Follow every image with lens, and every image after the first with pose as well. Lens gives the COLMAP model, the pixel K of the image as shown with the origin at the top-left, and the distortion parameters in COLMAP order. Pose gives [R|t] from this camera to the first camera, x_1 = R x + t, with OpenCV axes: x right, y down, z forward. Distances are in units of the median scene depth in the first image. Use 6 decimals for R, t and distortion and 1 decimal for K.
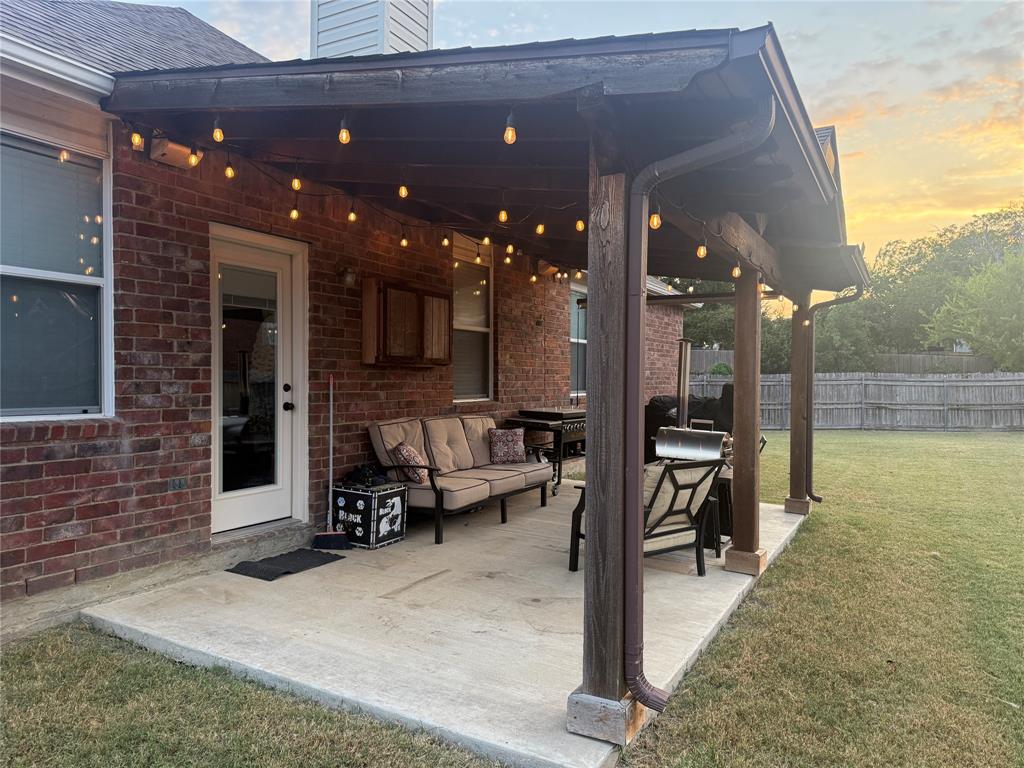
lens RADIAL K [[726.3, 0, 511.4], [0, 726.3, 385.4], [0, 0, 1]] dist [0.044923, -0.027874]
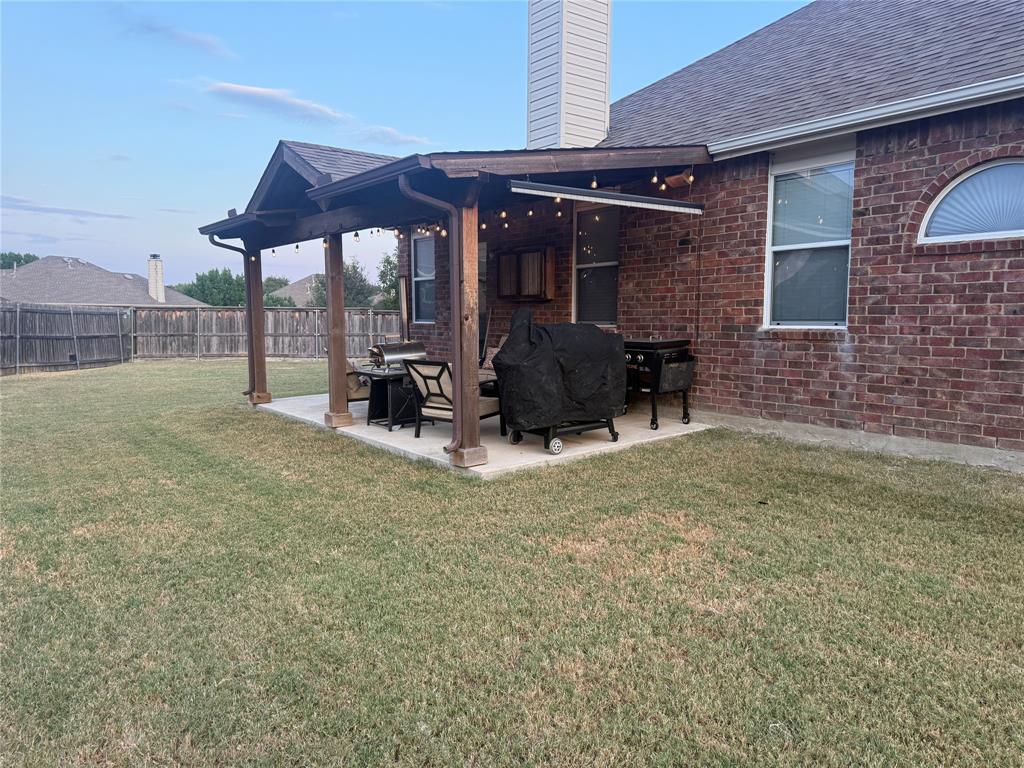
lens RADIAL K [[726.3, 0, 518.3], [0, 726.3, 386.8], [0, 0, 1]] dist [0.044923, -0.027874]
pose [[-0.391825, 0.094201, -0.915204, 1.331938], [-0.005652, 0.994479, 0.104780, -0.006400], [0.920022, 0.046228, -0.389130, 1.626580]]
